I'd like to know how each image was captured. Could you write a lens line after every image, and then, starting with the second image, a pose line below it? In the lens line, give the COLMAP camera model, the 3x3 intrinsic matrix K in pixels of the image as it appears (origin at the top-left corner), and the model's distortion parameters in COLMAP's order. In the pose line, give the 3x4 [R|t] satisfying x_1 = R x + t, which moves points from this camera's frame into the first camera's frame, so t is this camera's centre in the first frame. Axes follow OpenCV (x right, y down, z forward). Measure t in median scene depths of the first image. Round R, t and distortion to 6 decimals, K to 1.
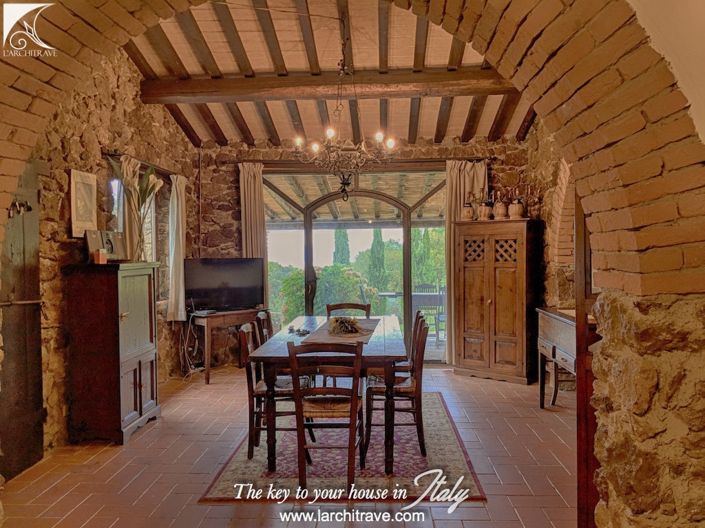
lens RADIAL K [[562.8, 0, 354.8], [0, 562.8, 268.8], [0, 0, 1]] dist [0.111562, -0.208744]
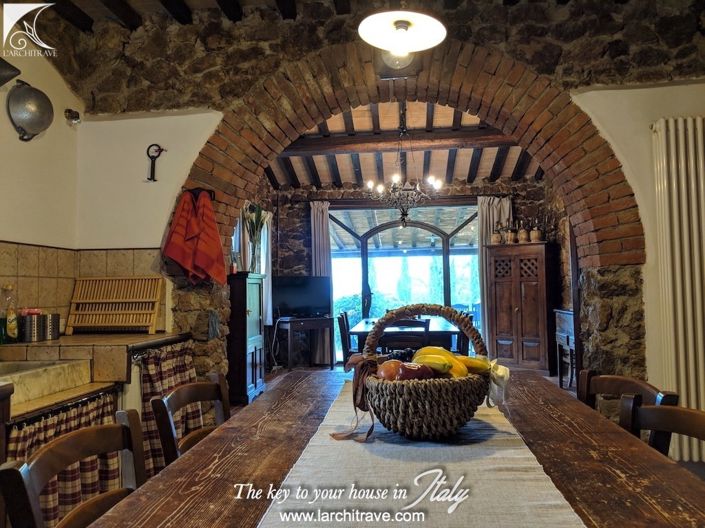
lens RADIAL K [[569.2, 0, 350.9], [0, 569.2, 263.5], [0, 0, 1]] dist [0.104602, -0.237982]
pose [[0.999017, -0.009788, -0.043238, -0.066605], [0.006467, 0.997064, -0.076293, 0.050981], [0.043858, 0.075939, 0.996147, -0.262510]]
